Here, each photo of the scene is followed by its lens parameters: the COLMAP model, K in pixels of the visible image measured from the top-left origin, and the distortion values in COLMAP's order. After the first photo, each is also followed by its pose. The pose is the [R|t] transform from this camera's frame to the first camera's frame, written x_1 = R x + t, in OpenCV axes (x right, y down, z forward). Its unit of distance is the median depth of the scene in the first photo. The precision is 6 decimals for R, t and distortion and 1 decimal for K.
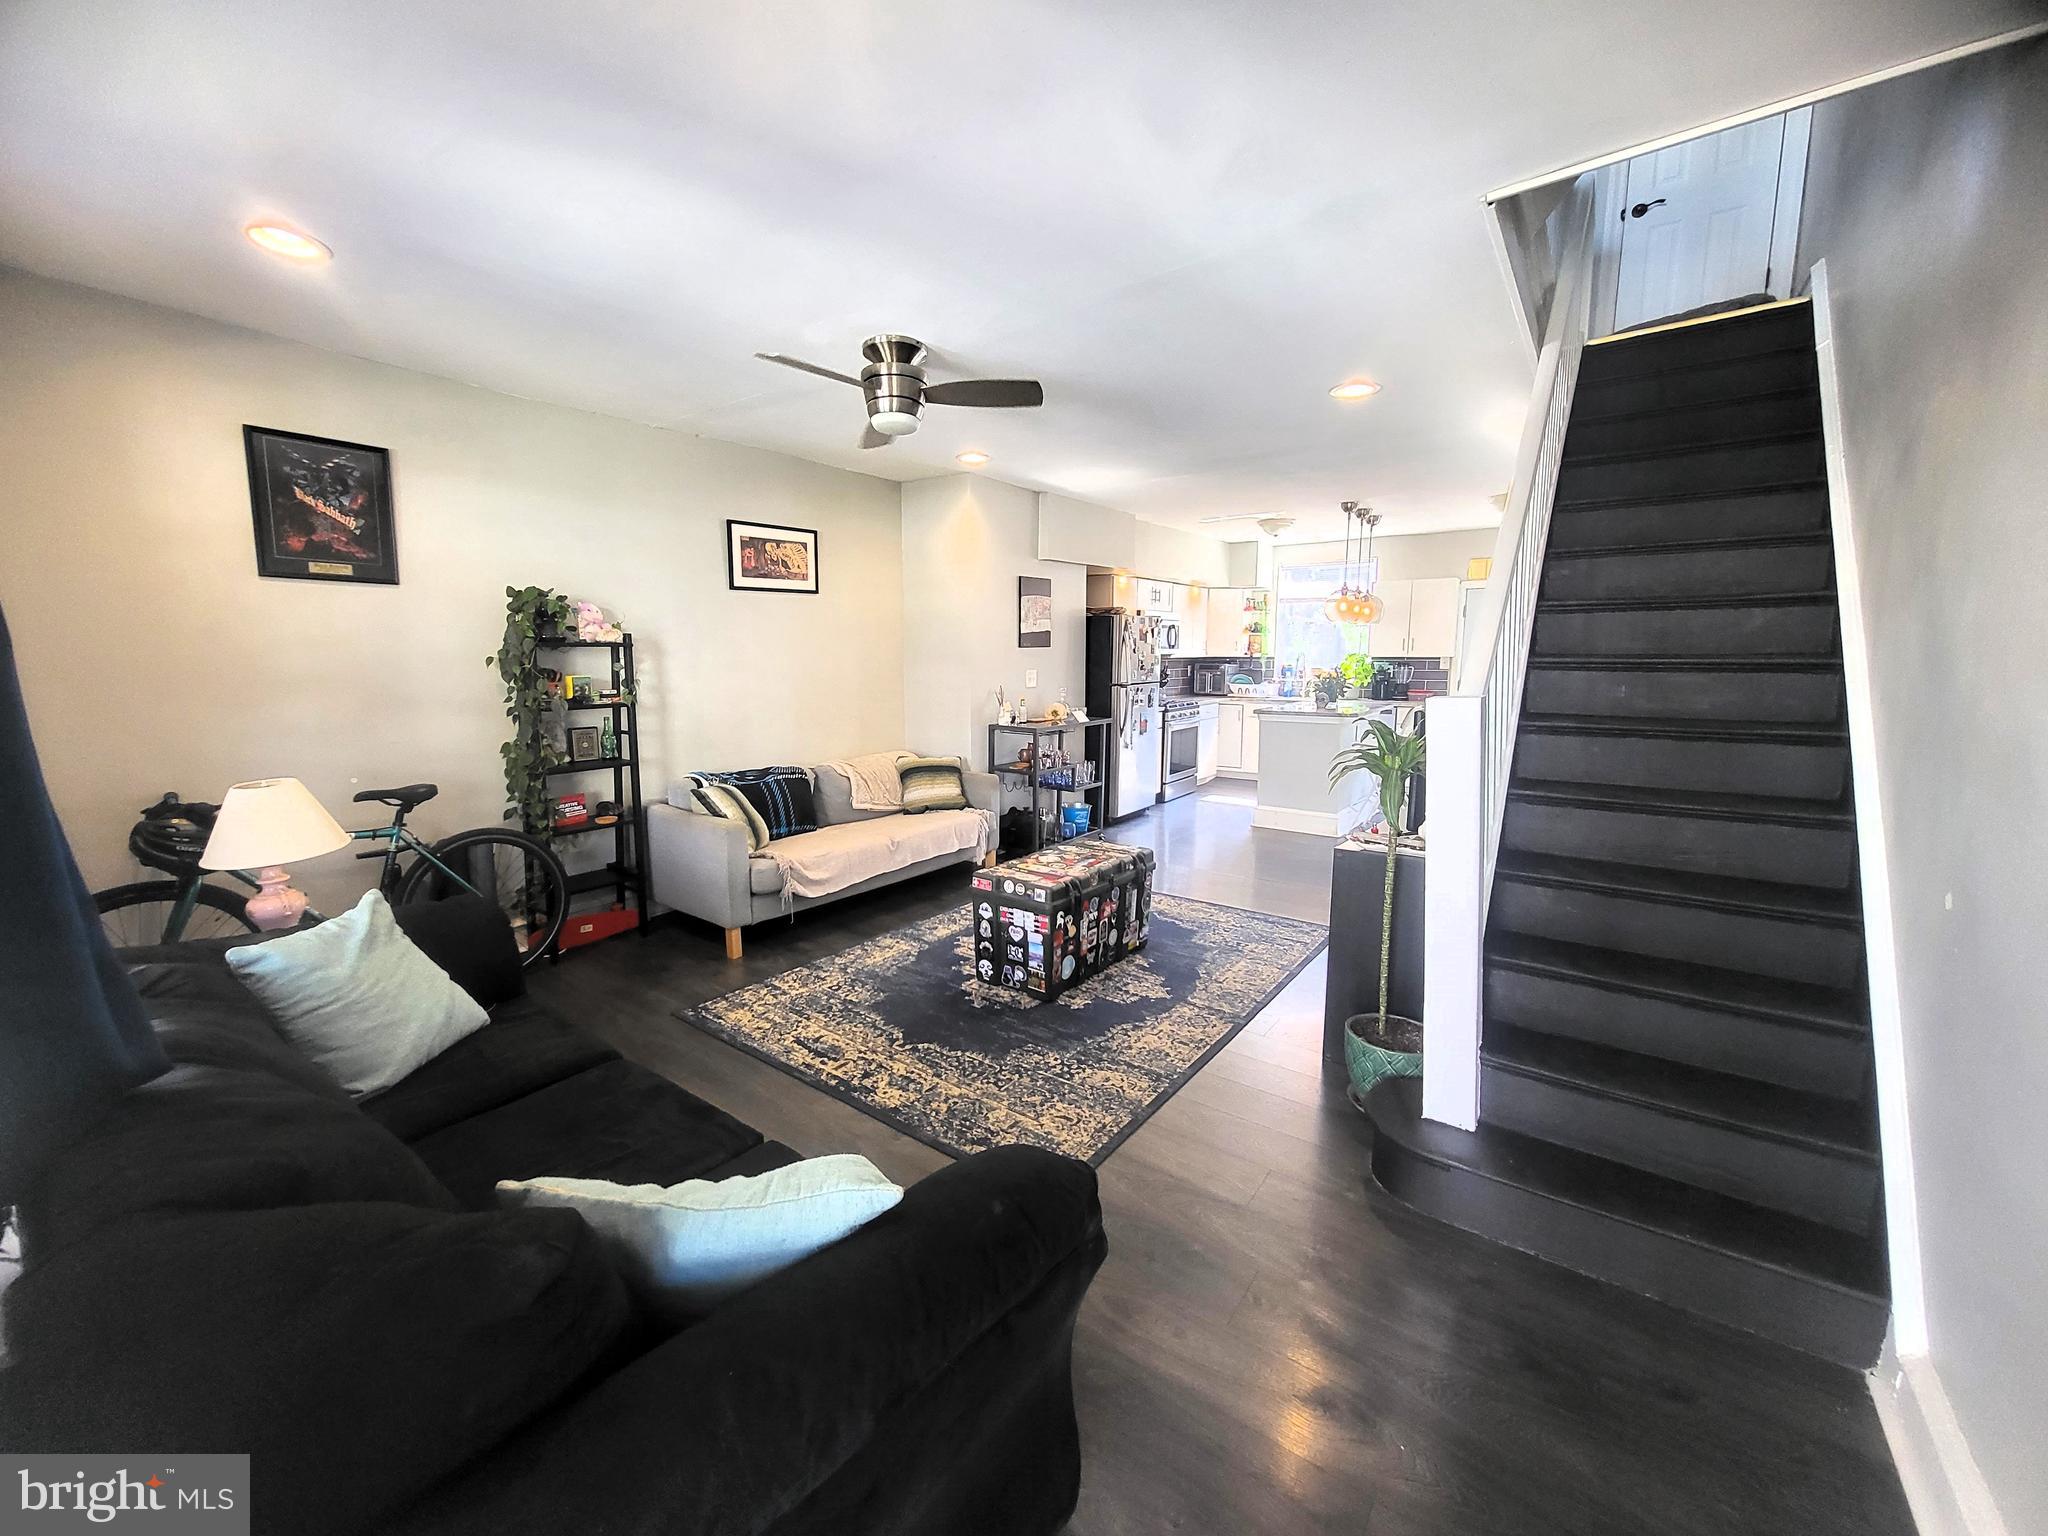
lens RADIAL K [[805.2, 0, 1012.9], [0, 805.2, 753.0], [0, 0, 1]] dist [-0.005781, -0.000014]
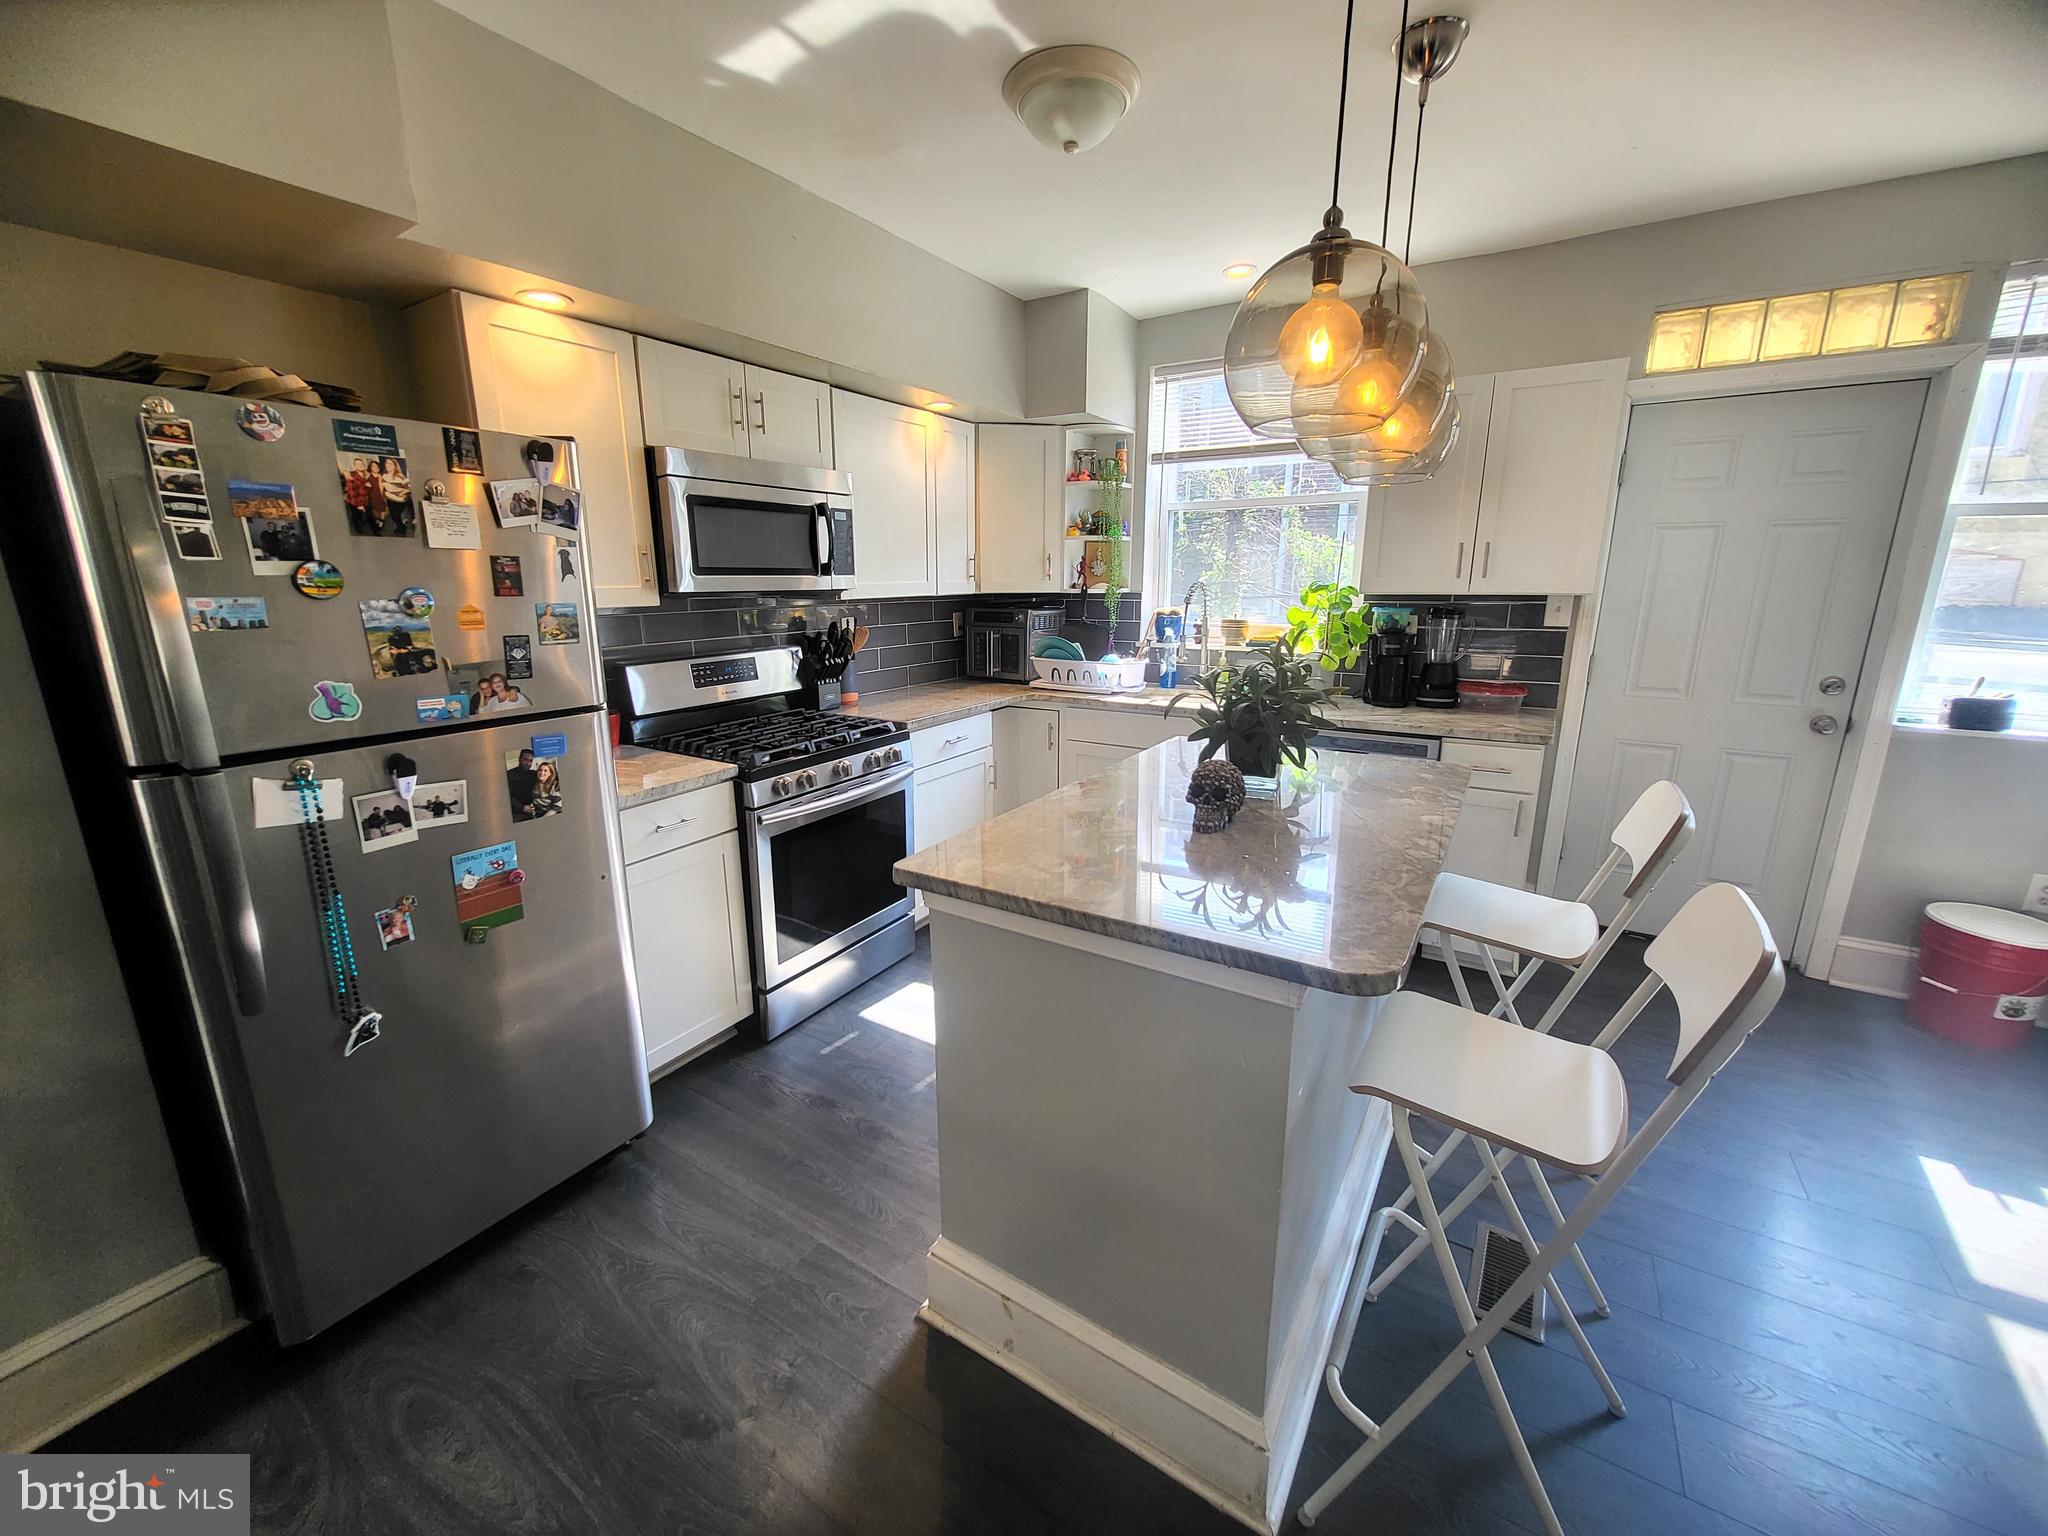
lens RADIAL K [[805.2, 0, 1015.6], [0, 805.2, 766.0], [0, 0, 1]] dist [-0.005781, -0.000014]
pose [[0.997662, -0.014800, 0.066721, 0.421211], [0.007463, 0.994025, 0.108898, -0.137185], [-0.067934, -0.108145, 0.991811, 1.045743]]
